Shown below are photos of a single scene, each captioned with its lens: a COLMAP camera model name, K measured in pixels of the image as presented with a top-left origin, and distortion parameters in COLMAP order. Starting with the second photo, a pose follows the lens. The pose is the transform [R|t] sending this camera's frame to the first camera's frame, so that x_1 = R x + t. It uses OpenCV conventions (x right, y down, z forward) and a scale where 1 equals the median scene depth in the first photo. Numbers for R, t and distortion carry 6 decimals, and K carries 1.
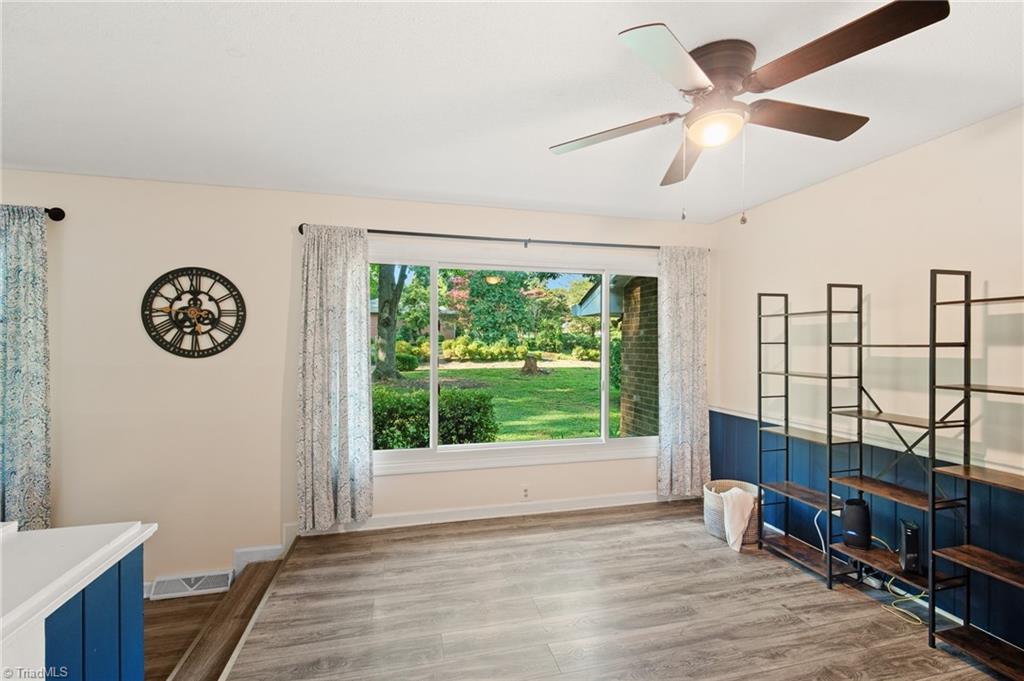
lens RADIAL K [[448.1, 0, 512.7], [0, 448.1, 333.2], [0, 0, 1]] dist [-0.010434, -0.000435]
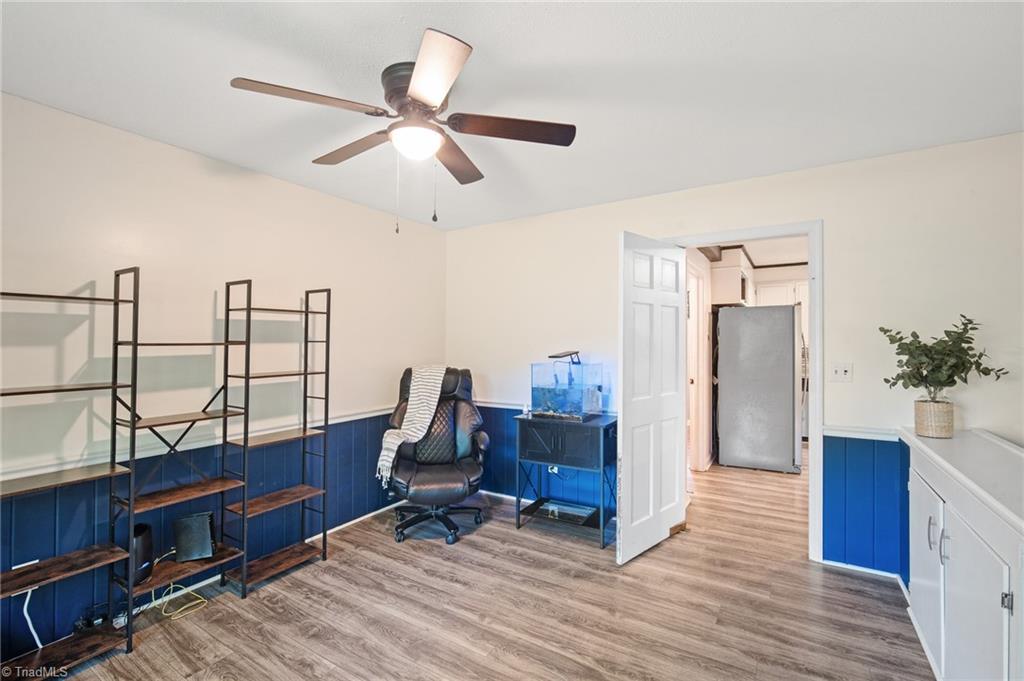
lens RADIAL K [[448.1, 0, 512.3], [0, 448.1, 343.3], [0, 0, 1]] dist [-0.010434, -0.000435]
pose [[-0.695370, -0.001057, 0.718652, -0.375150], [-0.009506, 0.999925, -0.007728, 0.028502], [-0.718589, -0.012205, -0.695327, 1.226376]]
